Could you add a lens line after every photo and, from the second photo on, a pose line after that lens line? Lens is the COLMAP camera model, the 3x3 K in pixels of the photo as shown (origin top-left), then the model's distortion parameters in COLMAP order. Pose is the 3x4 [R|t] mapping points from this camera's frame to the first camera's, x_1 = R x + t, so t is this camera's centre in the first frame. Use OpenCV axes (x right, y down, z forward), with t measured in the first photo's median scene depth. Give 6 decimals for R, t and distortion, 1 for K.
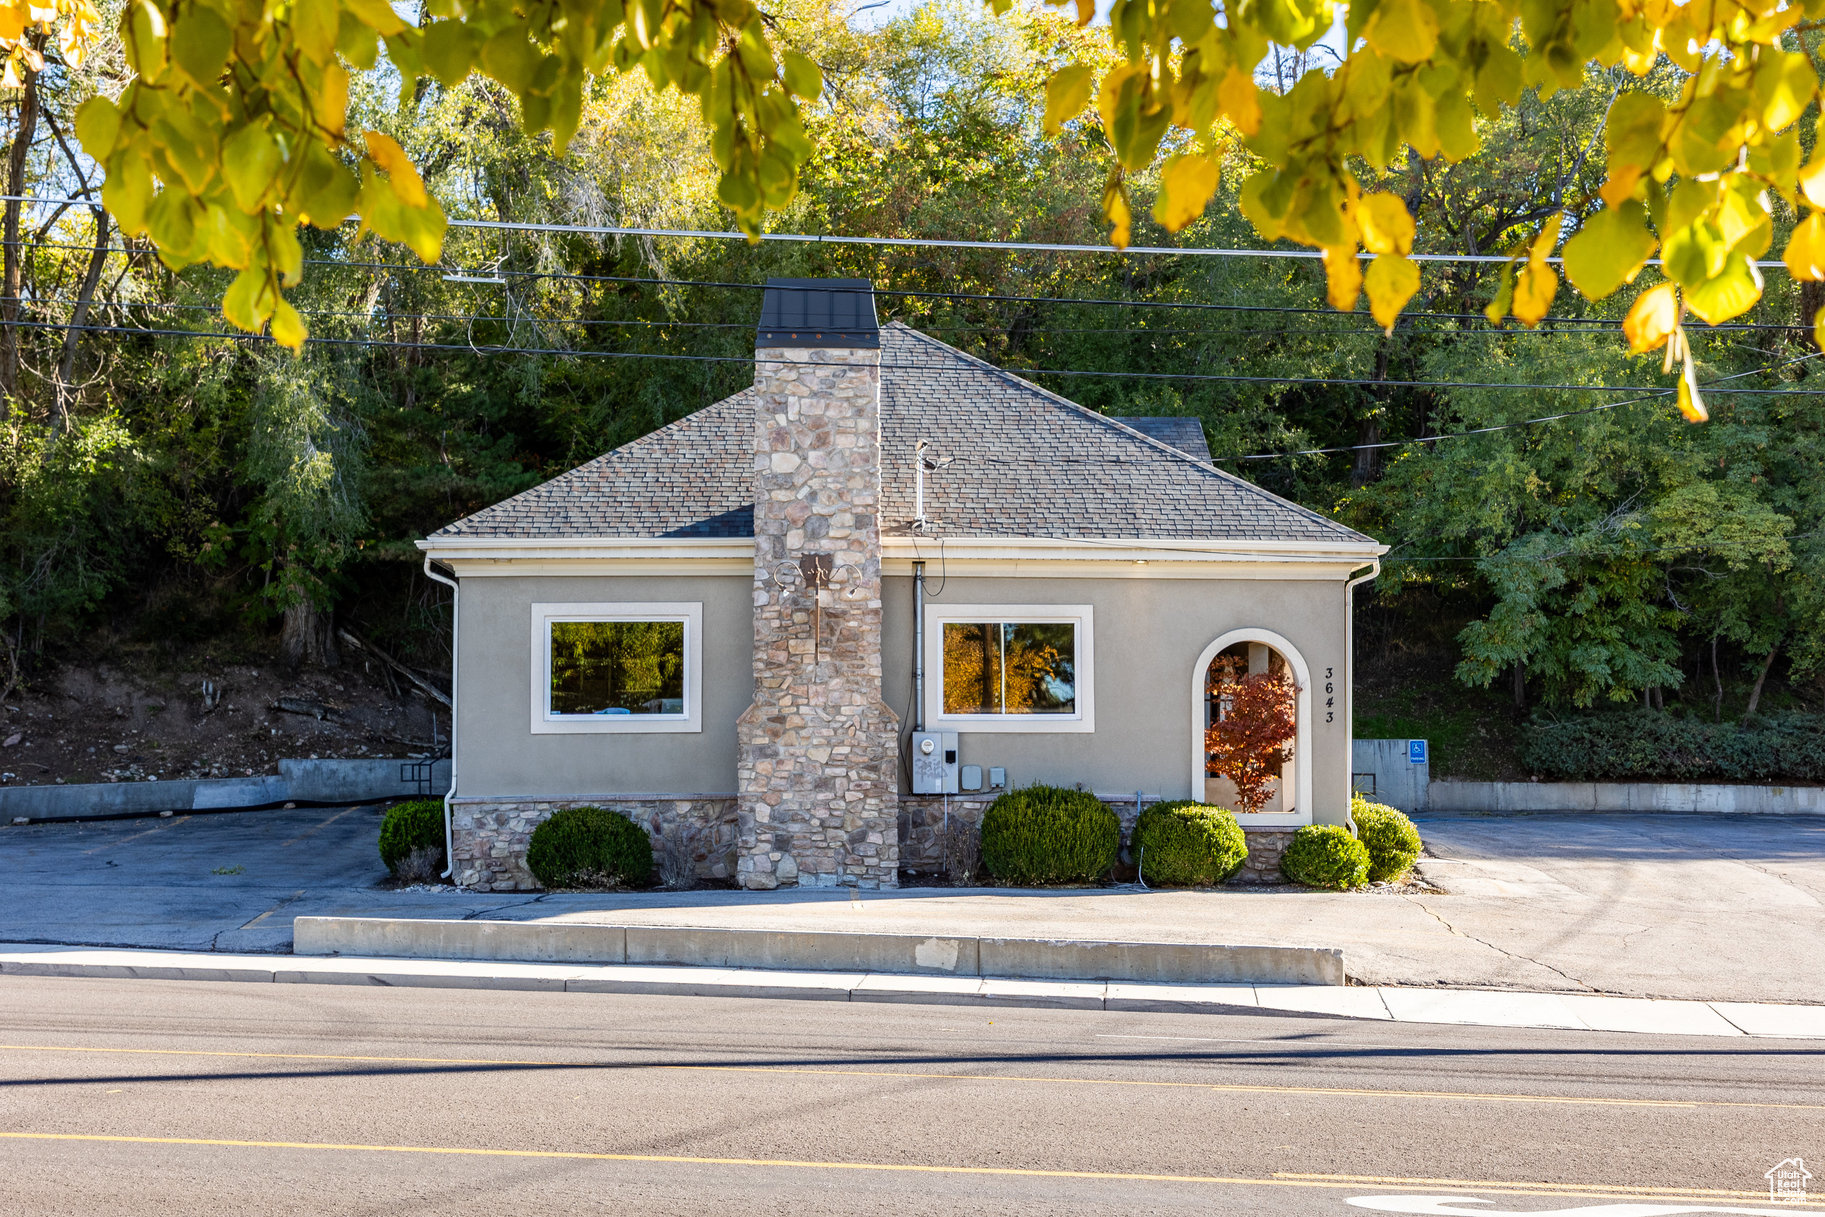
lens RADIAL K [[2367.0, 0, 872.0], [0, 2367.0, 526.7], [0, 0, 1]] dist [0.042979, 0.000000]
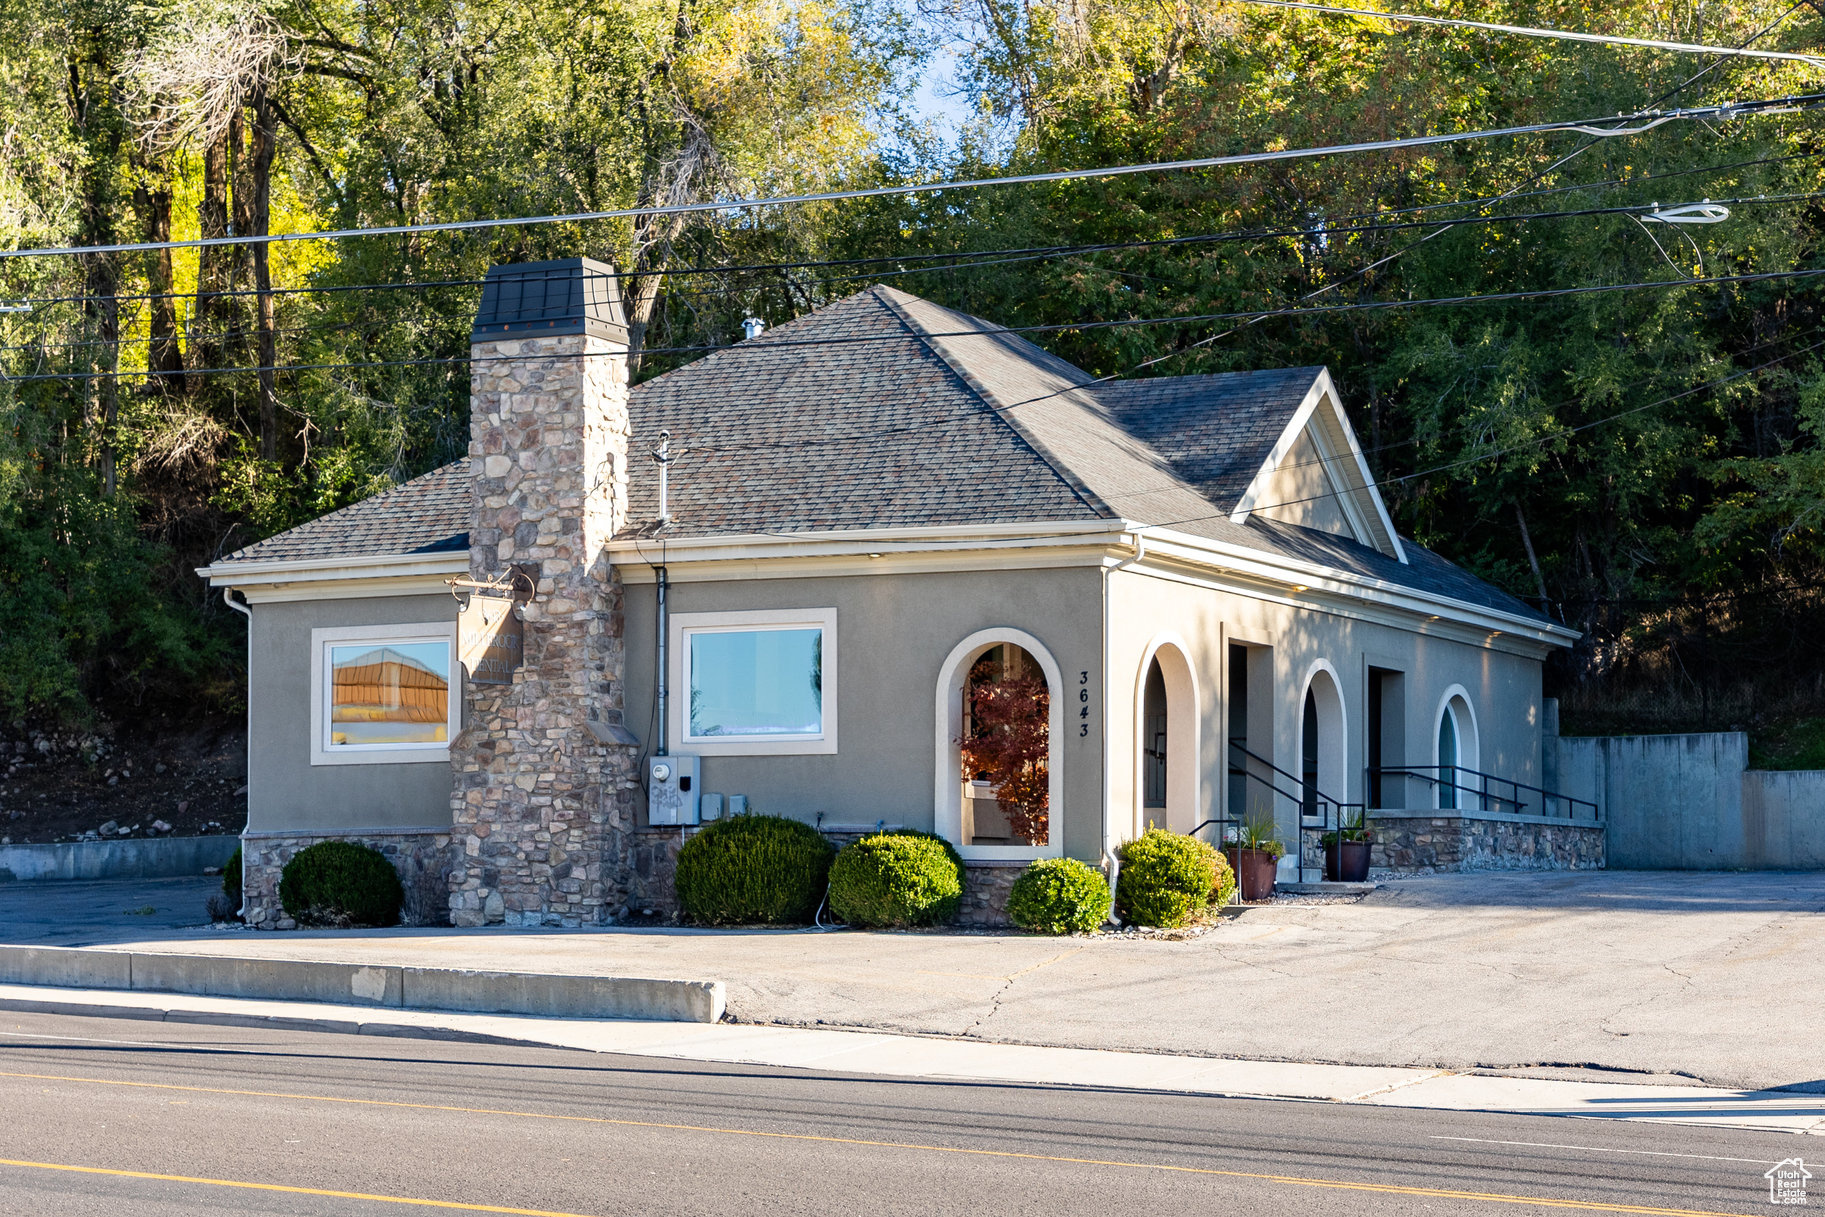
lens RADIAL K [[3135.5, 0, 940.8], [0, 3135.5, 555.9], [0, 0, 1]] dist [0.049494, 0.000000]
pose [[0.890410, -0.045871, -0.452842, 0.666507], [0.048296, 0.998814, -0.006212, 0.023598], [0.452589, -0.016339, 0.891569, -0.010417]]
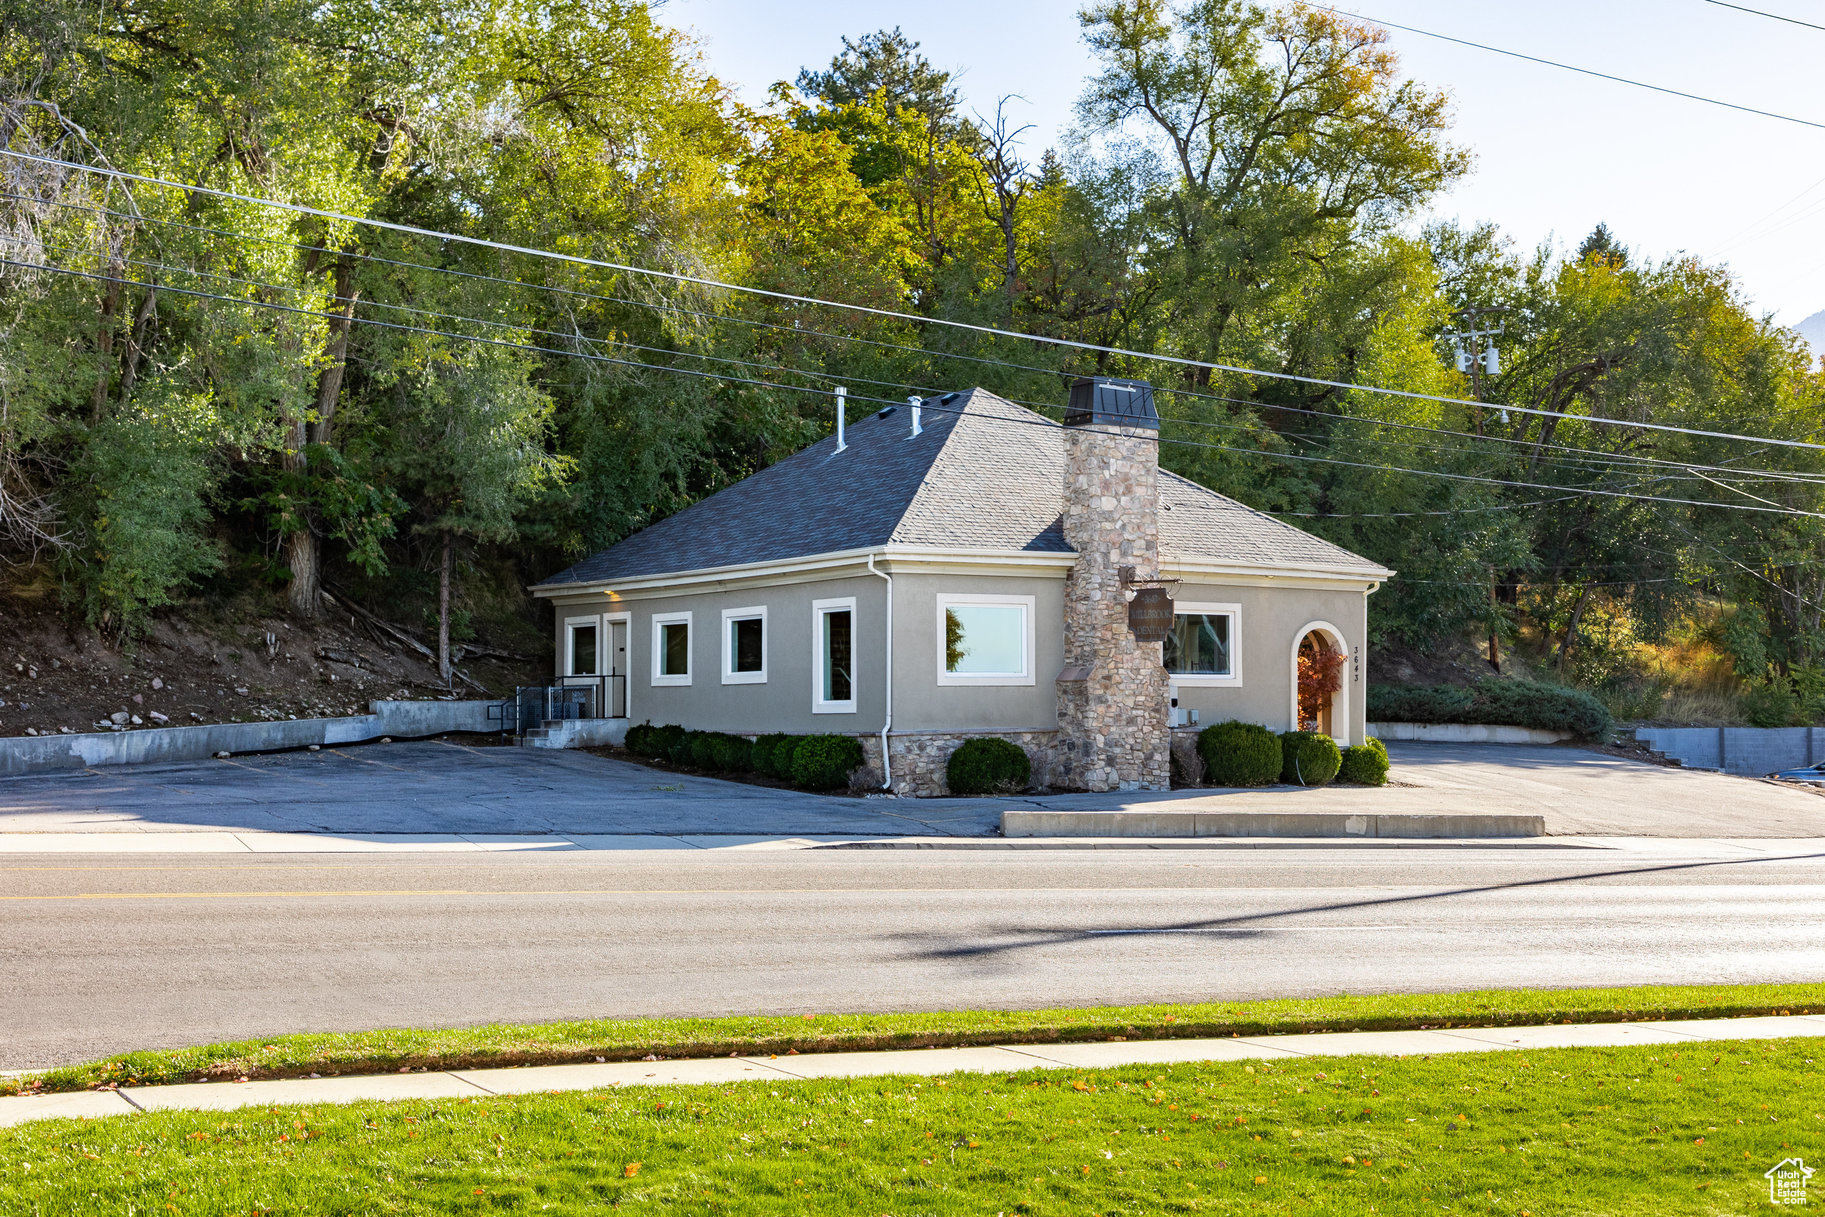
lens RADIAL K [[2367.0, 0, 899.9], [0, 2367.0, 491.0], [0, 0, 1]] dist [0.042979, 0.000000]
pose [[0.851030, 0.047808, 0.522936, -0.917738], [-0.054444, 0.998513, -0.002684, -0.023761], [-0.522287, -0.026187, 0.852367, -0.188802]]
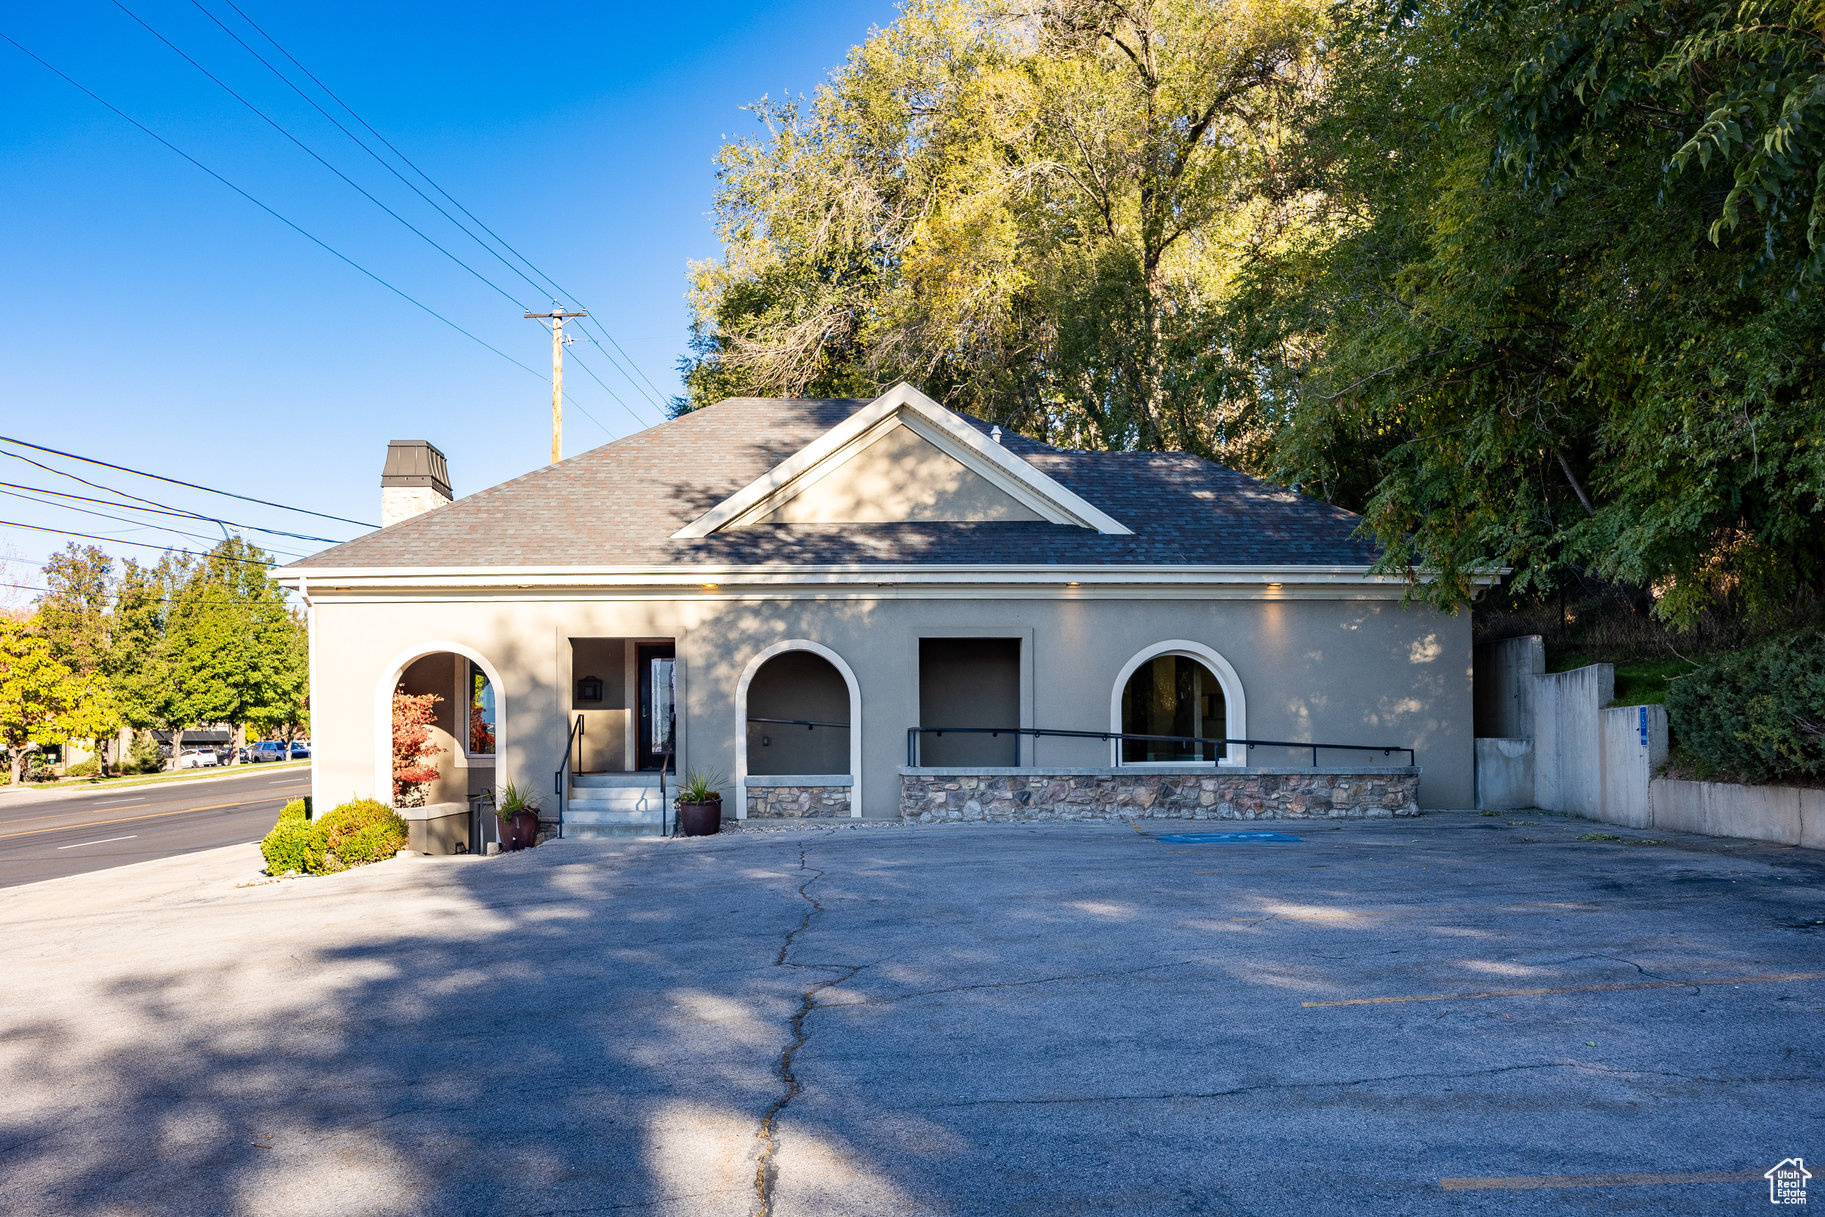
lens RADIAL K [[1378.6, 0, 923.4], [0, 1378.6, 715.6], [0, 0, 1]] dist [-0.017885, 0.014640]
pose [[0.055469, -0.028136, -0.998064, 0.888061], [0.114014, 0.993243, -0.021663, 0.126034], [0.991929, -0.112592, 0.058302, 1.273231]]
